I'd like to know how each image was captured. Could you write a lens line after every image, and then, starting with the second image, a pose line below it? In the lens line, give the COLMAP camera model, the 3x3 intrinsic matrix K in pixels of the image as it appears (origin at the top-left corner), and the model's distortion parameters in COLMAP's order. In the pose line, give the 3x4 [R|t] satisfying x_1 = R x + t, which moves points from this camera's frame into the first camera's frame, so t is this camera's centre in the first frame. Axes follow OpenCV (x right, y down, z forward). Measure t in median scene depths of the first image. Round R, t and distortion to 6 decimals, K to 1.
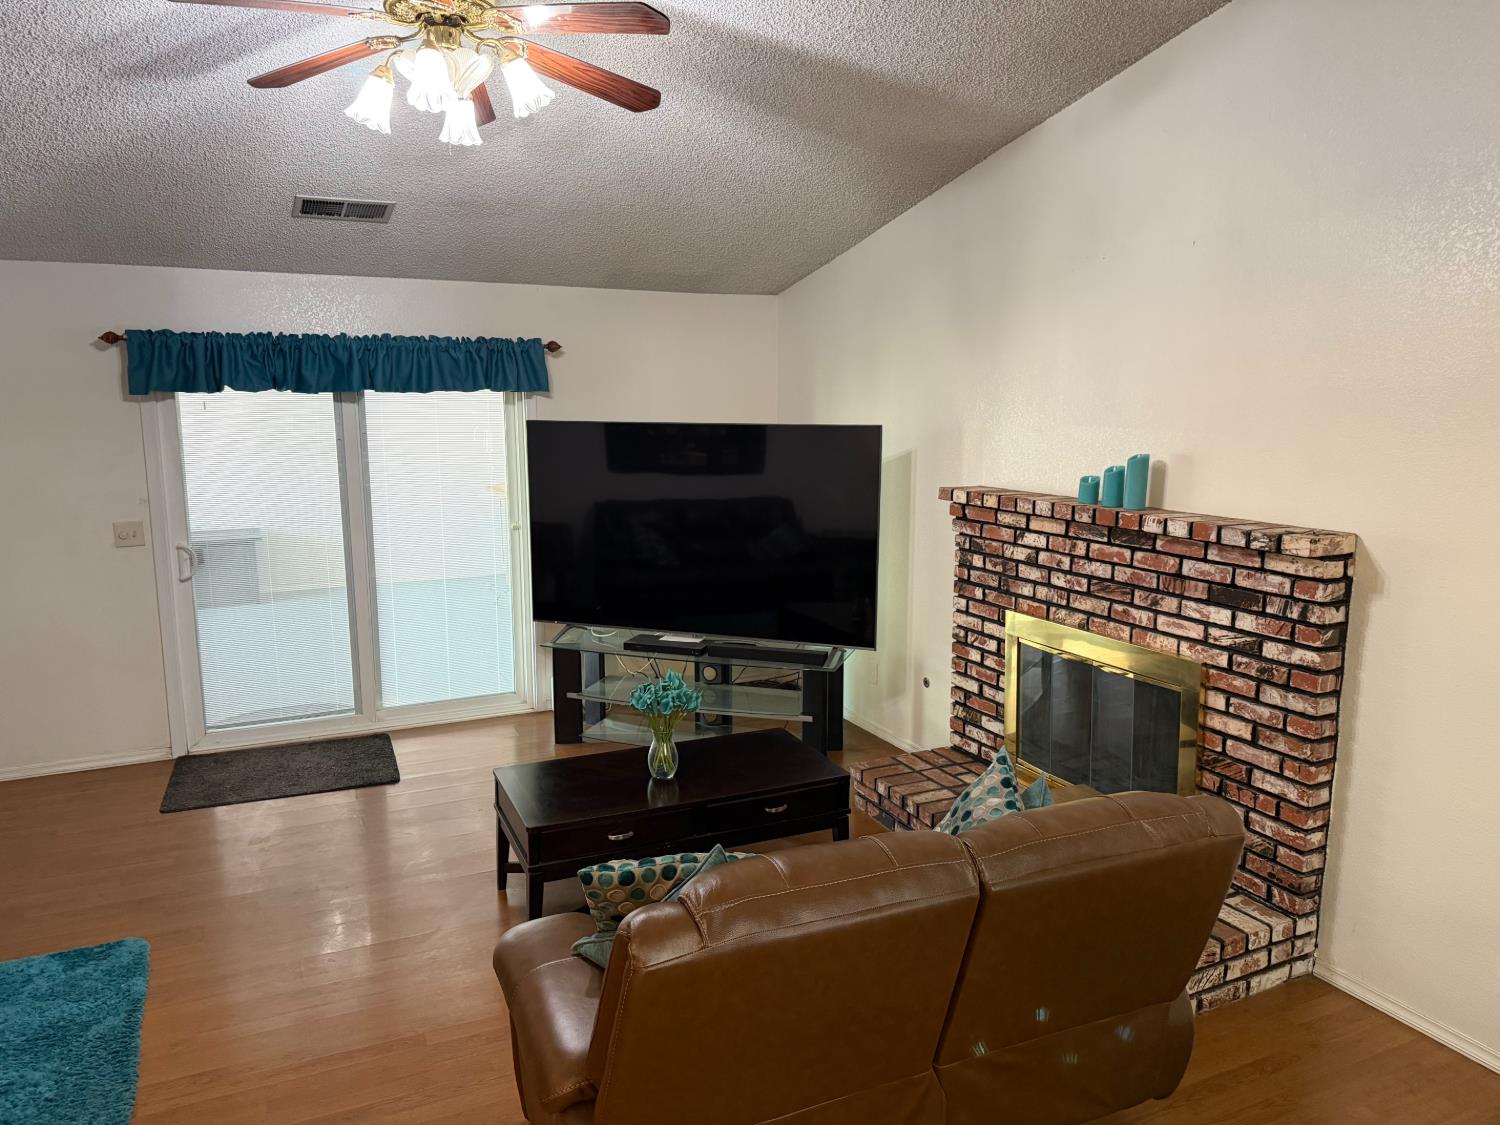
lens RADIAL K [[1029.2, 0, 746.9], [0, 1029.2, 569.7], [0, 0, 1]] dist [0.165589, -0.305613]
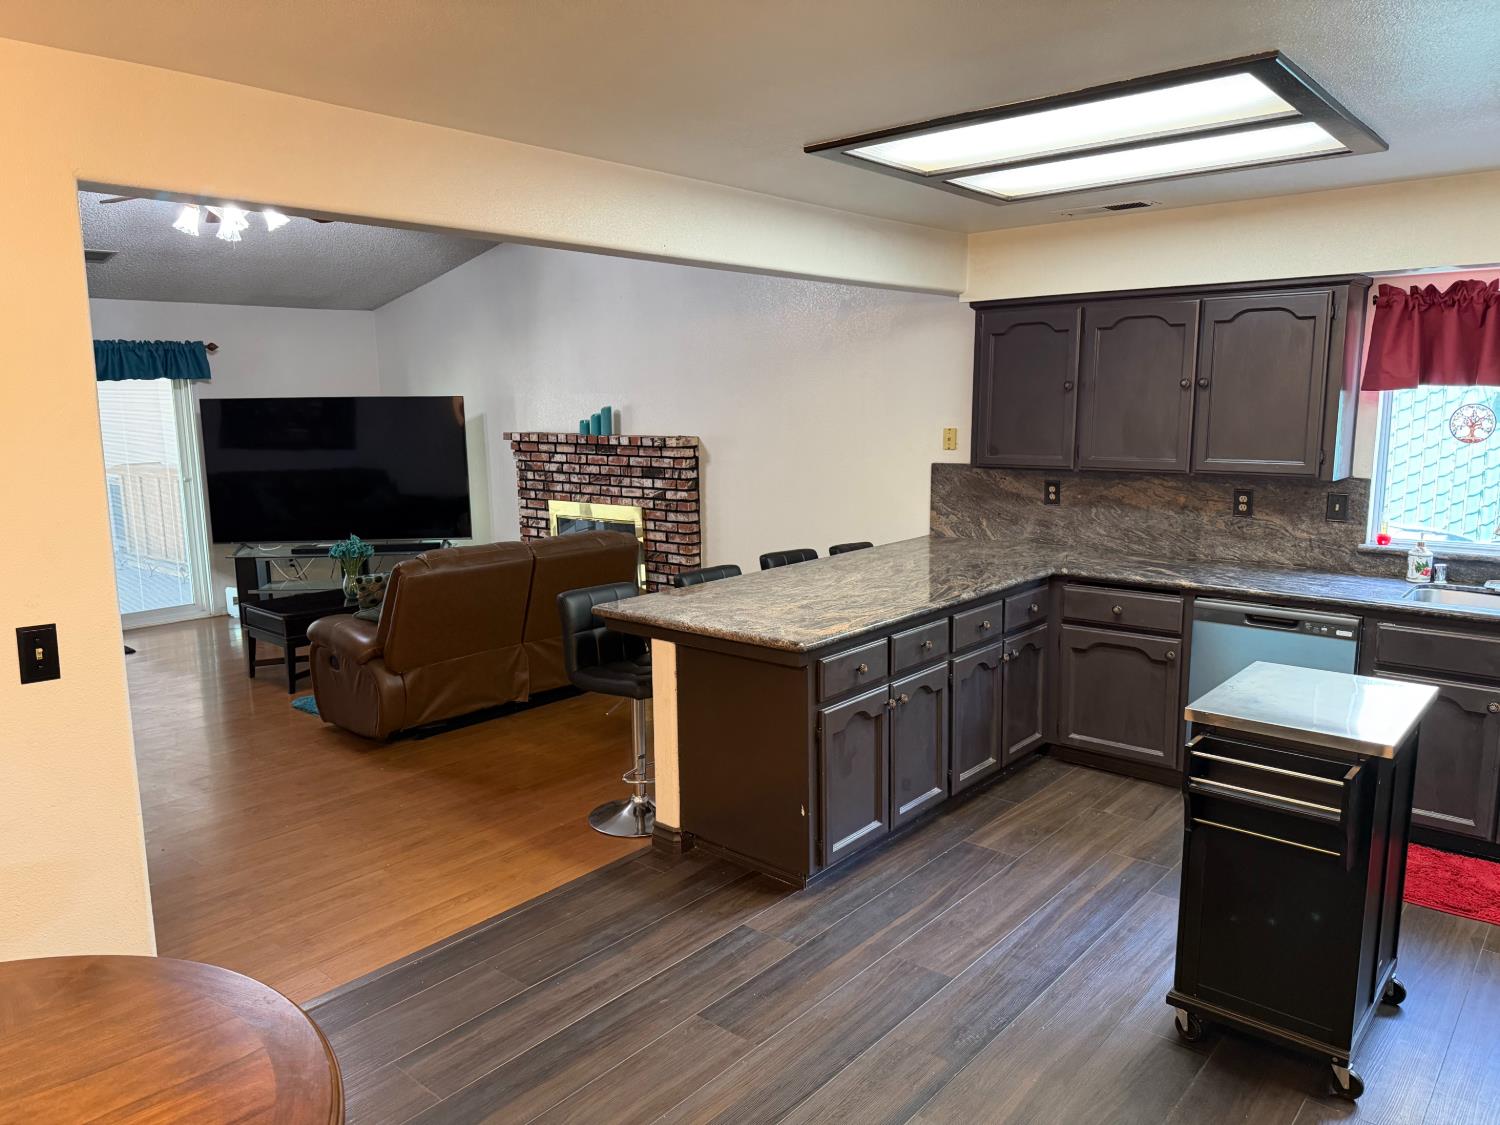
lens RADIAL K [[1029.2, 0, 746.9], [0, 1029.2, 569.7], [0, 0, 1]] dist [0.165589, -0.305613]
pose [[0.913909, -0.082035, 0.397544, -0.159861], [0.085051, 0.996326, 0.010076, 0.179569], [-0.396910, 0.024603, 0.917528, -0.788202]]
